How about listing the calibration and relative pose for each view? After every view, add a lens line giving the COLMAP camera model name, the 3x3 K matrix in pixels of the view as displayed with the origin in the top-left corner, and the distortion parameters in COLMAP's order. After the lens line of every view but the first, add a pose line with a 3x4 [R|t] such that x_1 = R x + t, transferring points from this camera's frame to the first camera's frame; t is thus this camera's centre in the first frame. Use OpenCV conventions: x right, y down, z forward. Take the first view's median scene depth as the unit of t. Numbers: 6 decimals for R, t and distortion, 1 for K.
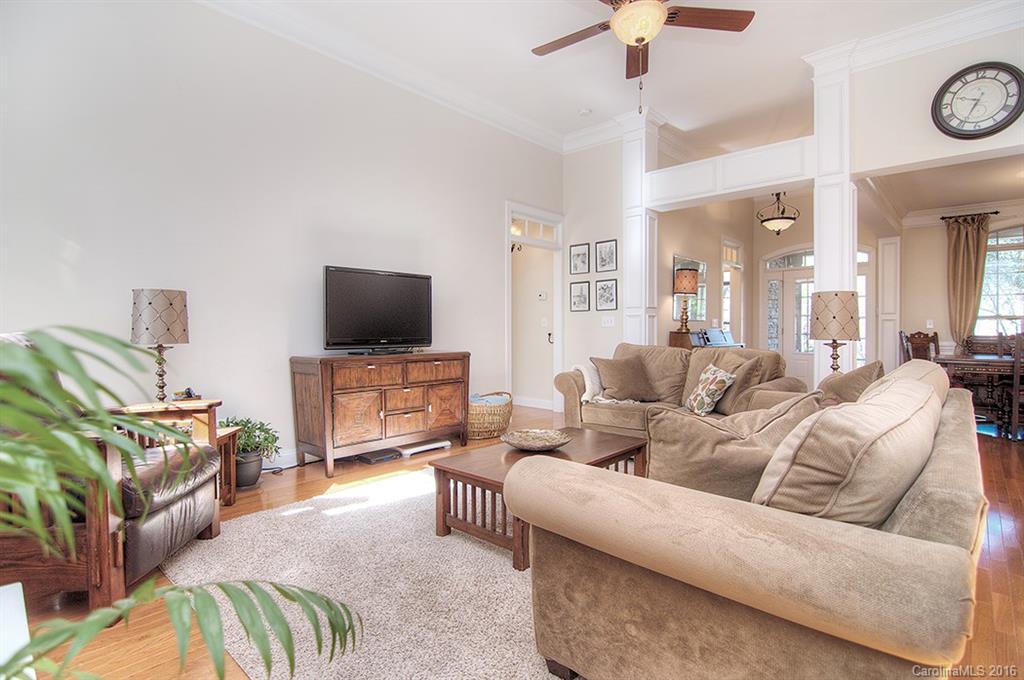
lens RADIAL K [[497.3, 0, 516.1], [0, 497.3, 338.6], [0, 0, 1]] dist [-0.005489, -0.000481]
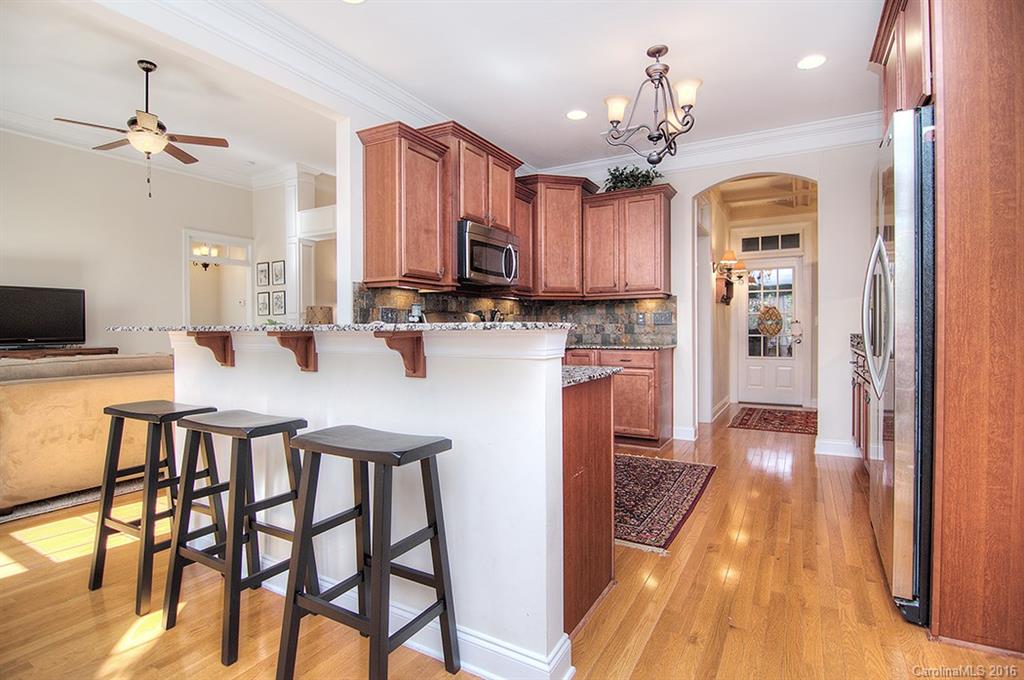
lens RADIAL K [[497.3, 0, 509.0], [0, 497.3, 335.6], [0, 0, 1]] dist [-0.005489, -0.000481]
pose [[0.976743, -0.008290, 0.214251, 0.490669], [0.008348, 0.999965, 0.000632, 0.001081], [-0.214249, 0.001172, 0.976778, -0.390021]]
